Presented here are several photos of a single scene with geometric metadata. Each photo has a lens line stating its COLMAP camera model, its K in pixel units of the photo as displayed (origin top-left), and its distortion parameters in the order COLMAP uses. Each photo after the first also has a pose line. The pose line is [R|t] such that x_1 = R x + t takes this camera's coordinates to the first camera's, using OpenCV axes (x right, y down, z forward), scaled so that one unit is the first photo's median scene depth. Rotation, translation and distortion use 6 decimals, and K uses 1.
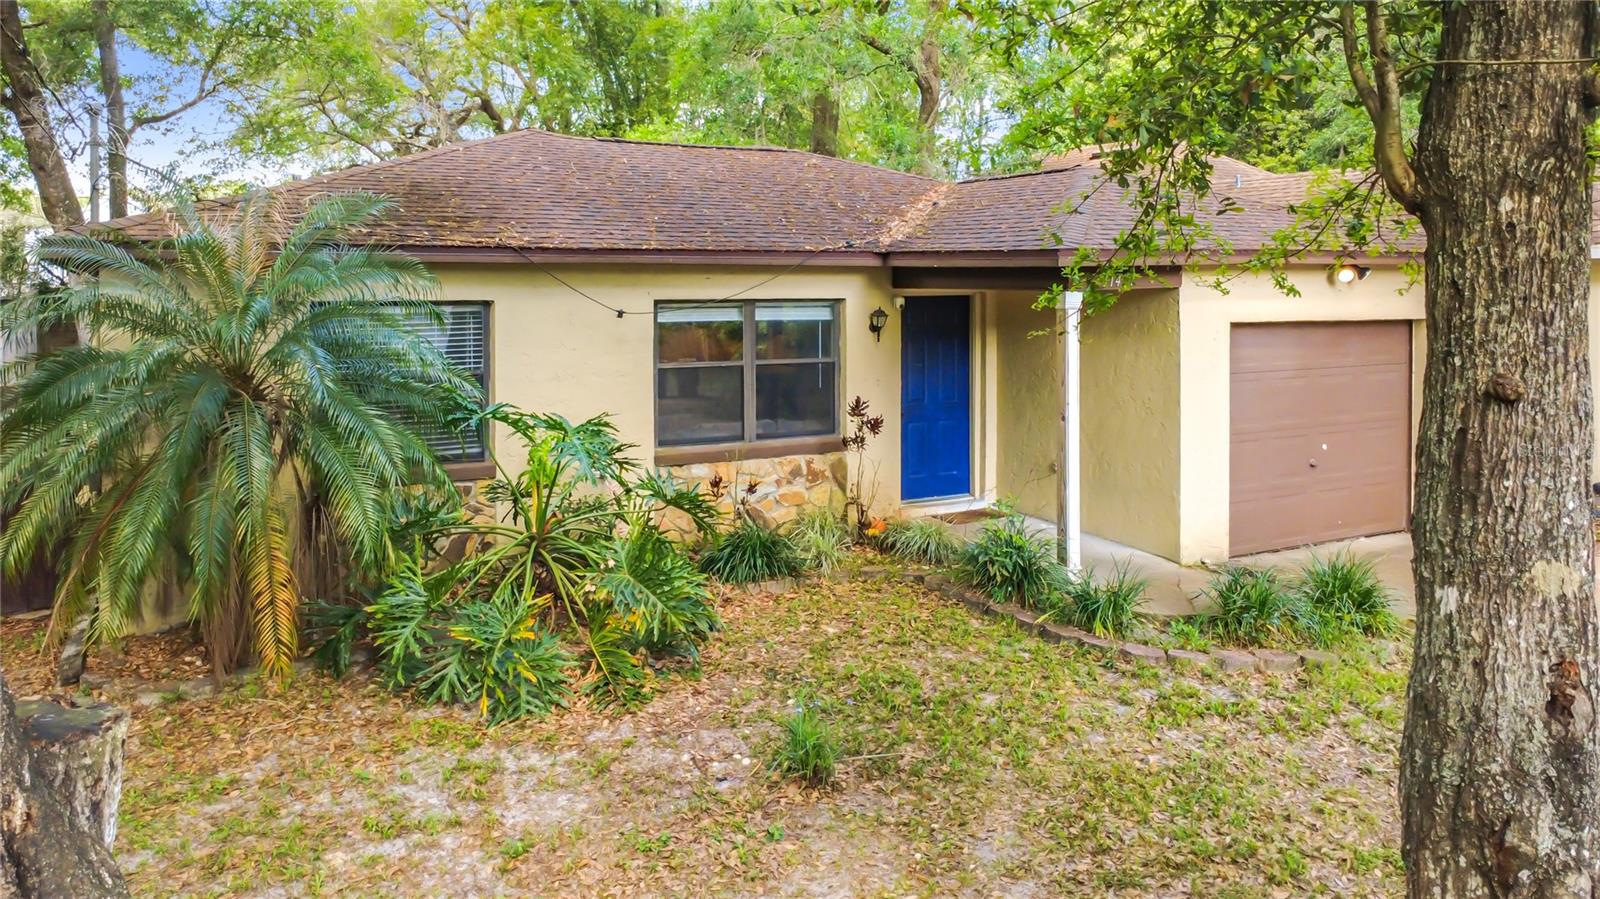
lens RADIAL K [[1109.6, 0, 800.0], [0, 1109.6, 449.5], [0, 0, 1]] dist [-0.000893, 0.000626]
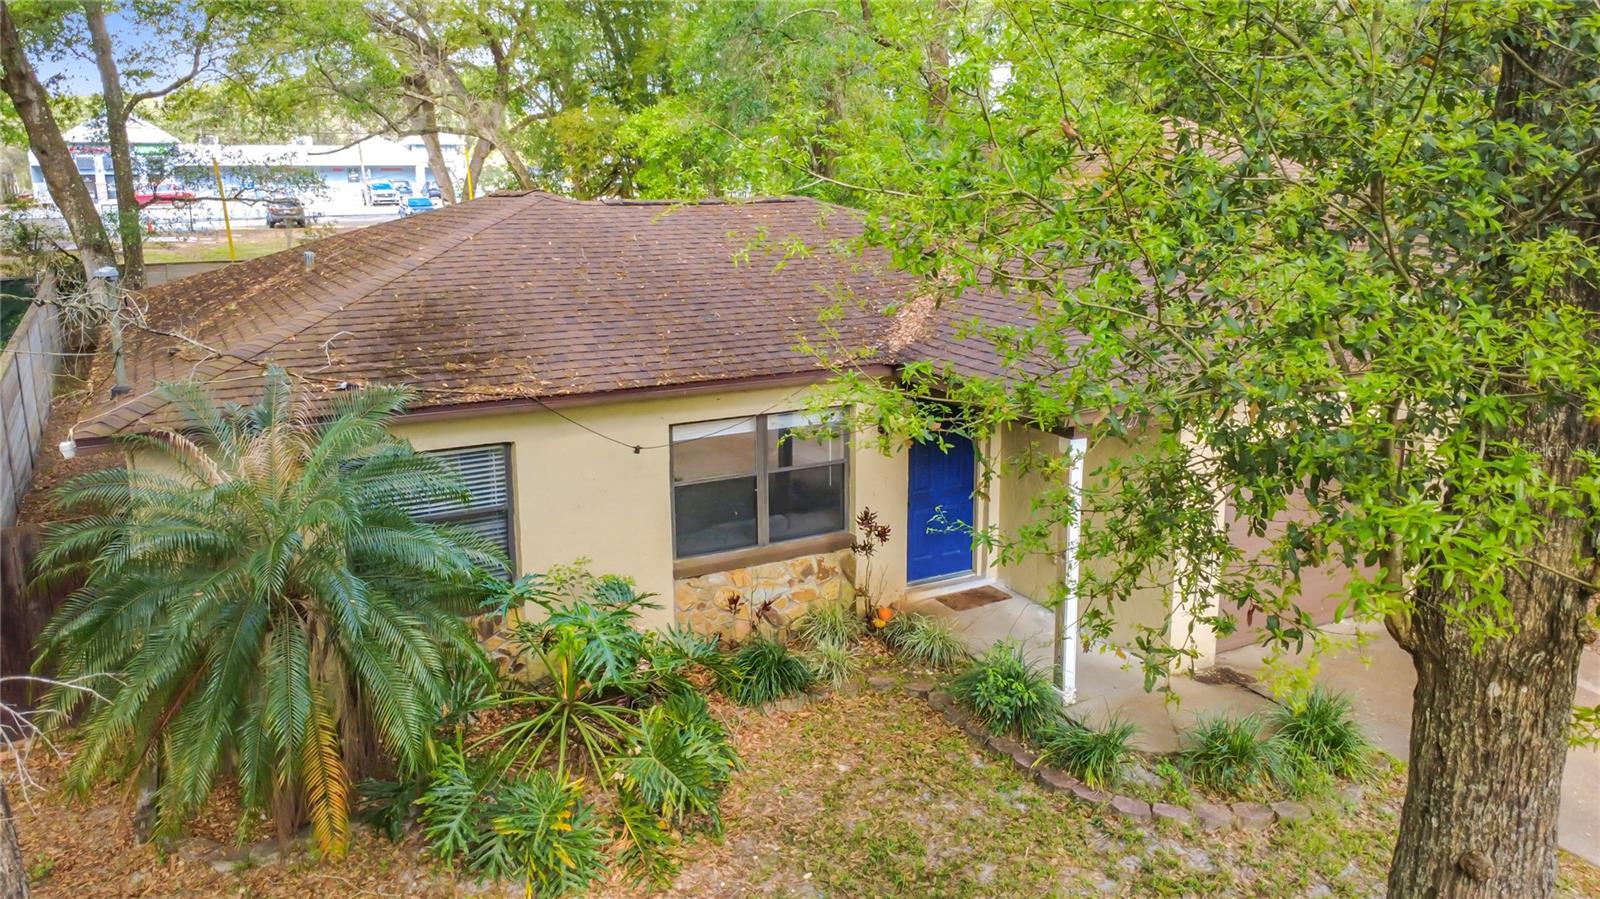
lens RADIAL K [[1065.6, 0, 801.9], [0, 1065.6, 537.4], [0, 0, 1]] dist [-0.003347, 0.004682]
pose [[0.999981, -0.004691, -0.003983, -0.006990], [0.005278, 0.986563, 0.163299, -0.267344], [0.003163, -0.163317, 0.986569, 0.013839]]
